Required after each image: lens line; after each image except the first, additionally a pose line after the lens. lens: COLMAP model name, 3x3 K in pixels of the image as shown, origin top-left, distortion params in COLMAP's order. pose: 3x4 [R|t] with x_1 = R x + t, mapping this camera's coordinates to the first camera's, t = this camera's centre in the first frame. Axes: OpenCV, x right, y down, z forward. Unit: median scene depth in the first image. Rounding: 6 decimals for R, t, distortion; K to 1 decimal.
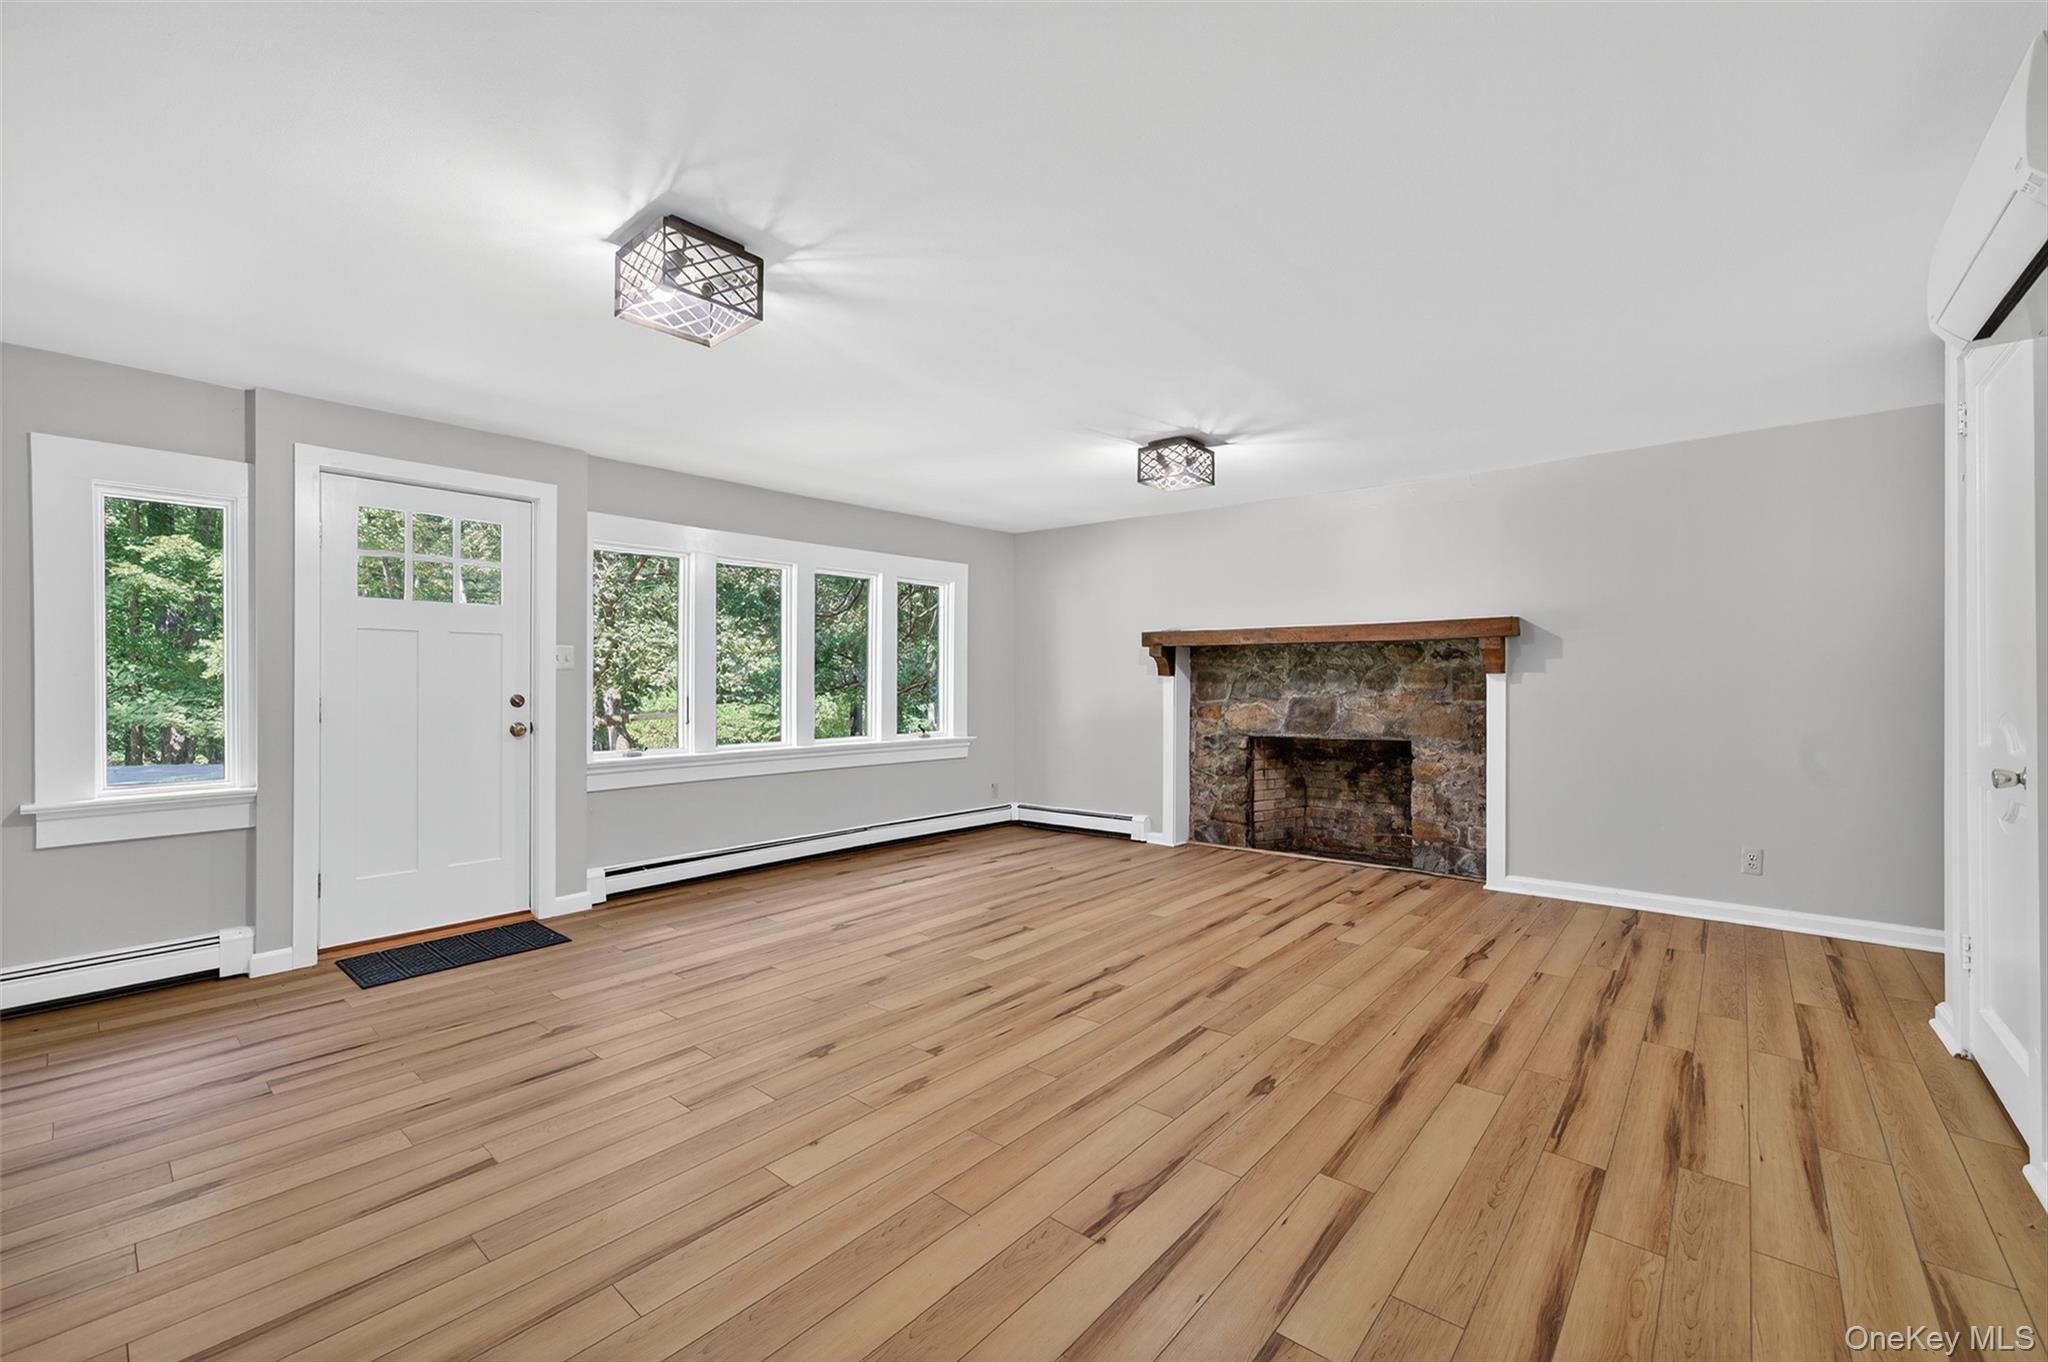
lens RADIAL K [[835.7, 0, 1024.0], [0, 835.7, 681.0], [0, 0, 1]] dist [-0.042007, 0.000542]
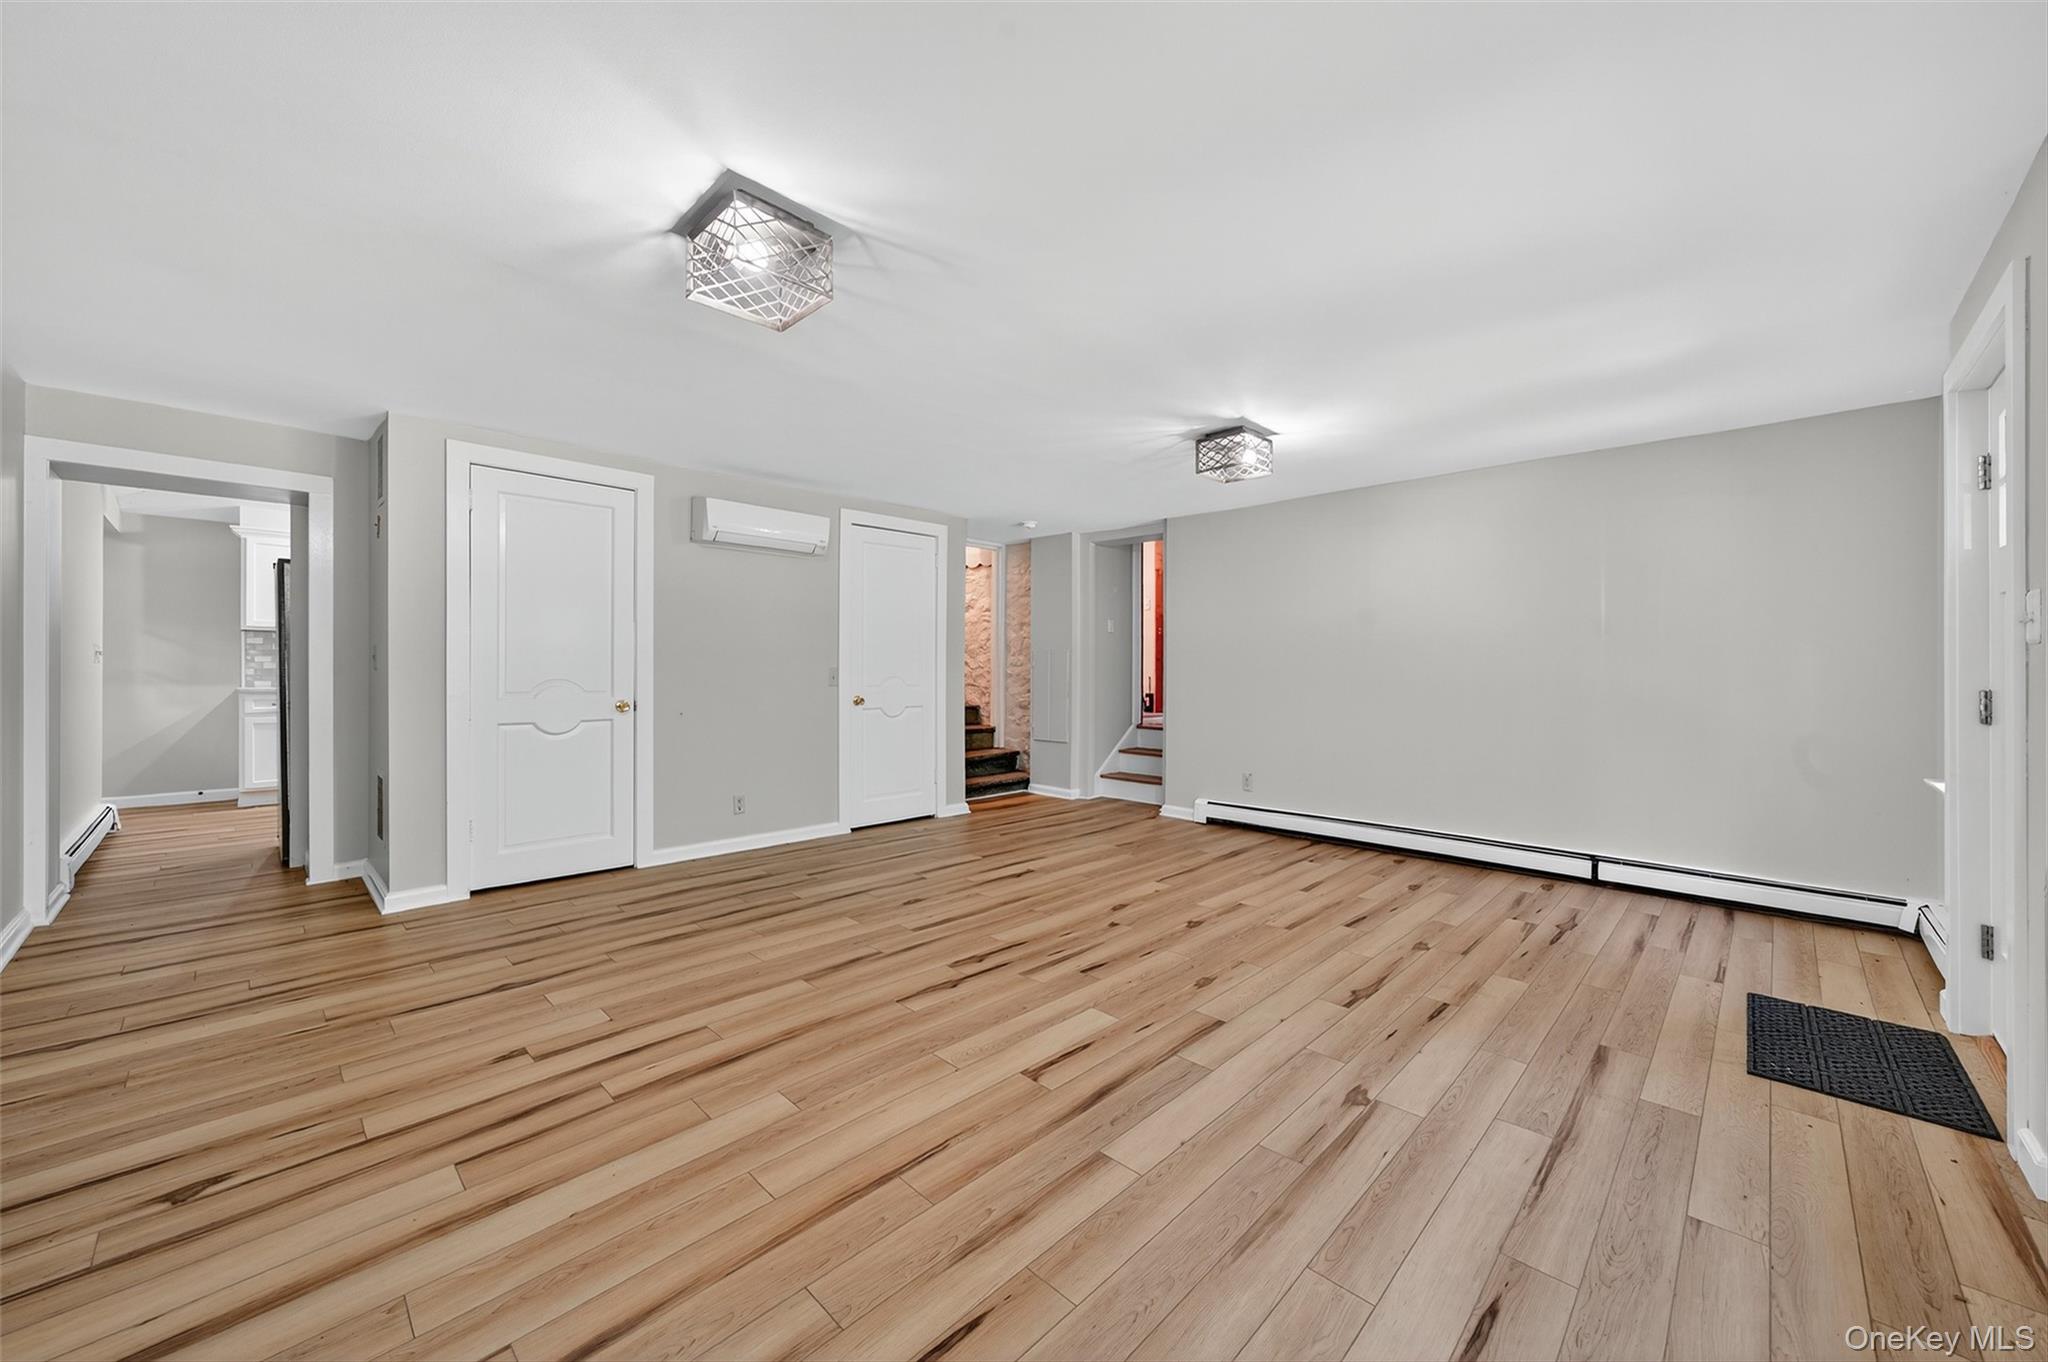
lens RADIAL K [[781.6, 0, 1020.1], [0, 781.6, 671.1], [0, 0, 1]] dist [-0.042947, 0.015794]
pose [[-0.997632, -0.004437, 0.068640, -0.021972], [-0.004019, 0.999973, 0.006225, 0.001307], [-0.068666, 0.005934, -0.997622, 1.426102]]
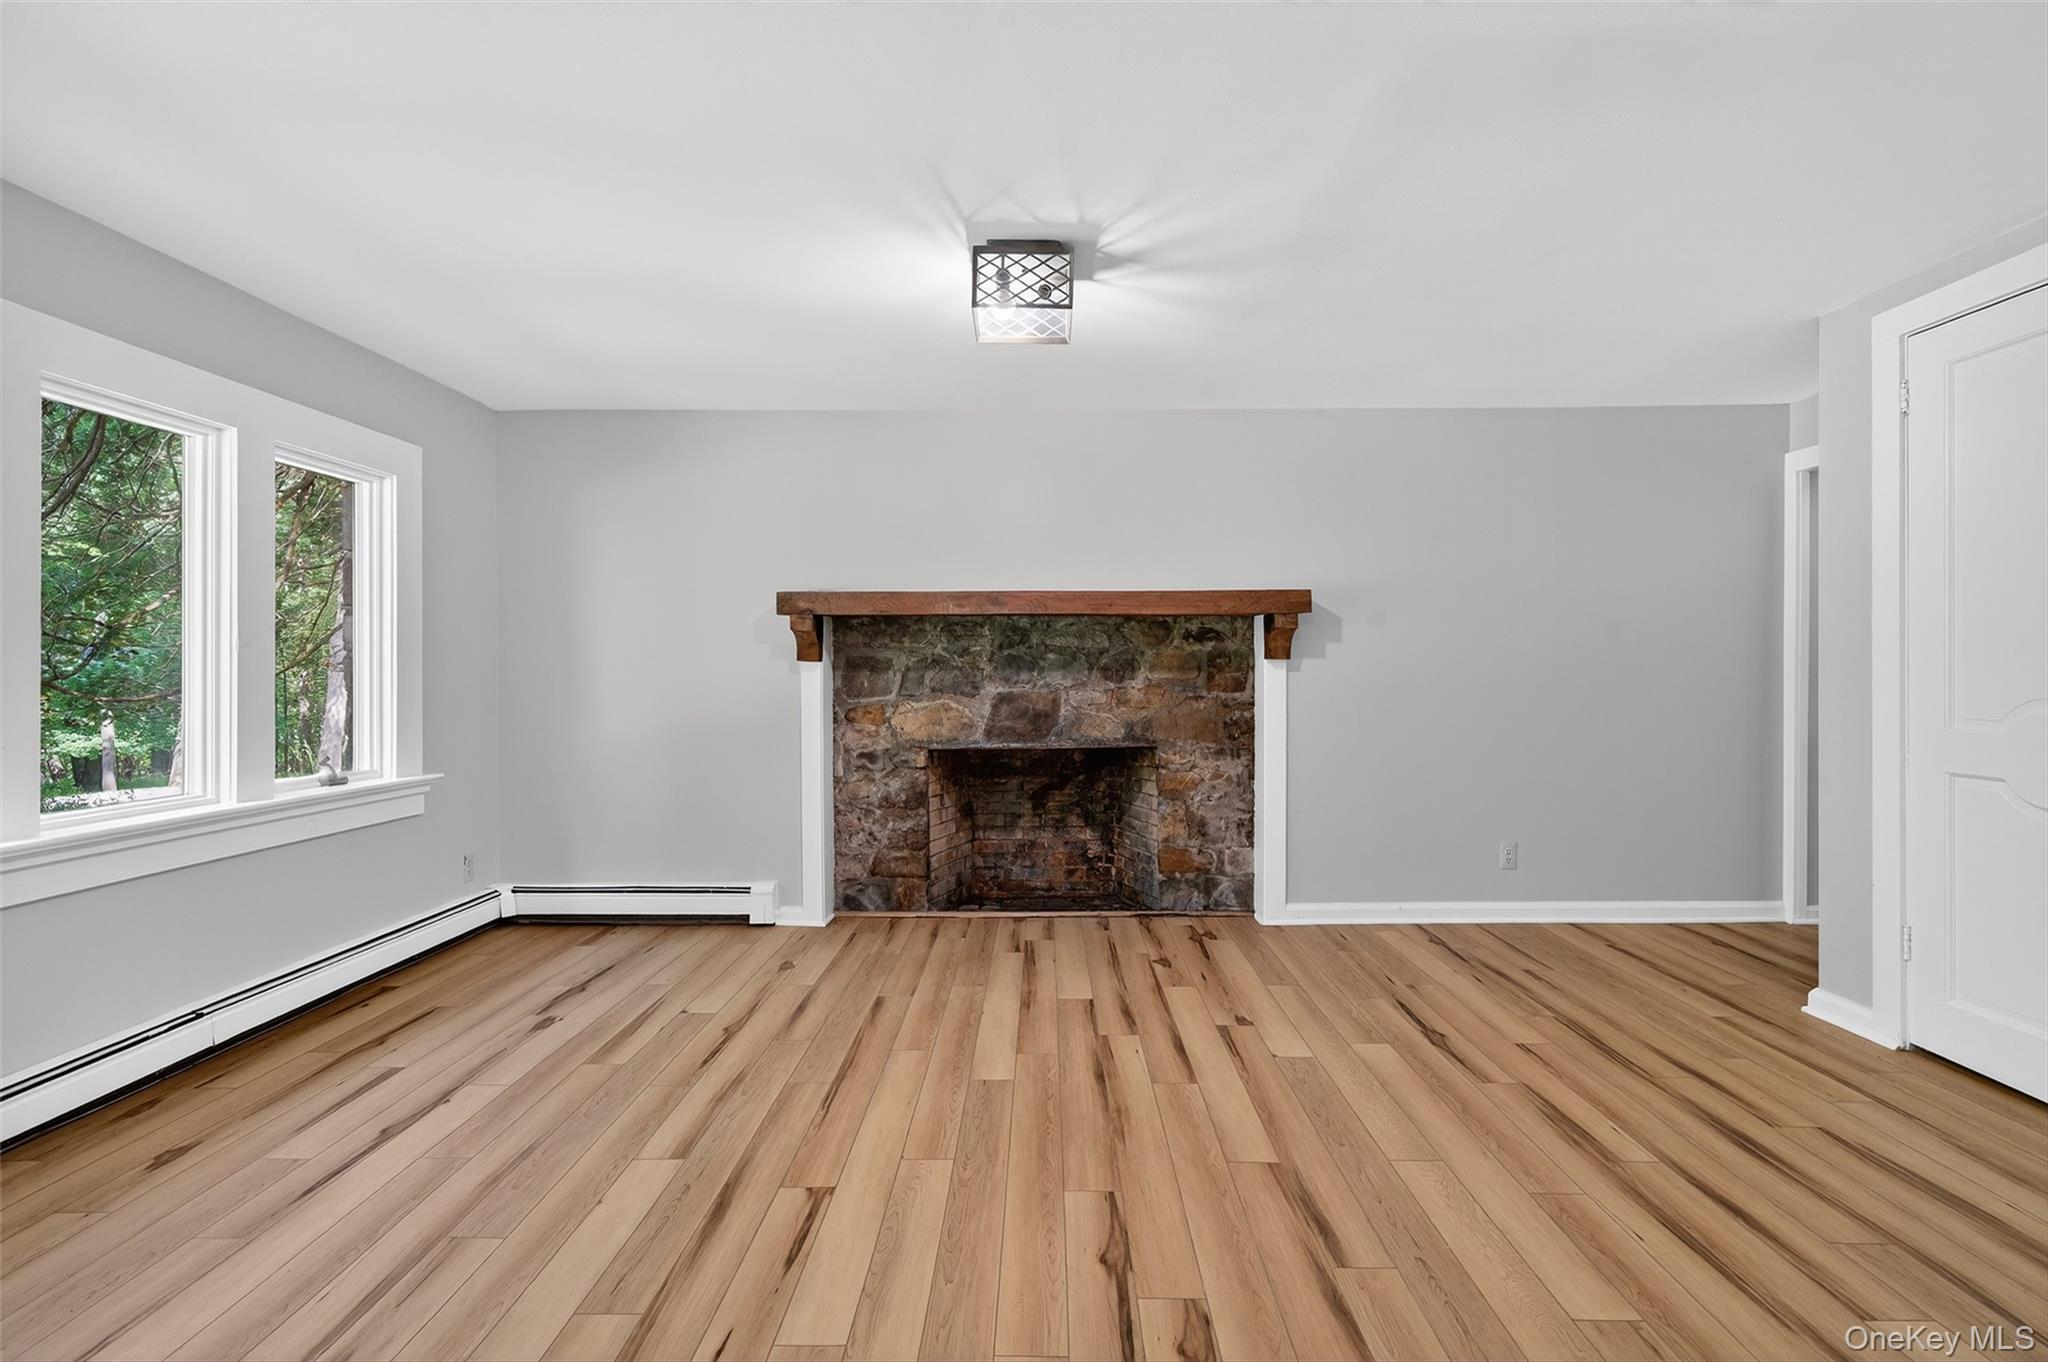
lens RADIAL K [[932.4, 0, 1028.4], [0, 932.4, 673.1], [0, 0, 1]] dist [-0.071623, 0.053765]
pose [[0.770872, -0.001918, 0.636987, -0.213057], [0.000957, 0.999998, 0.001852, 0.002778], [-0.636990, -0.000818, 0.770872, 0.483036]]
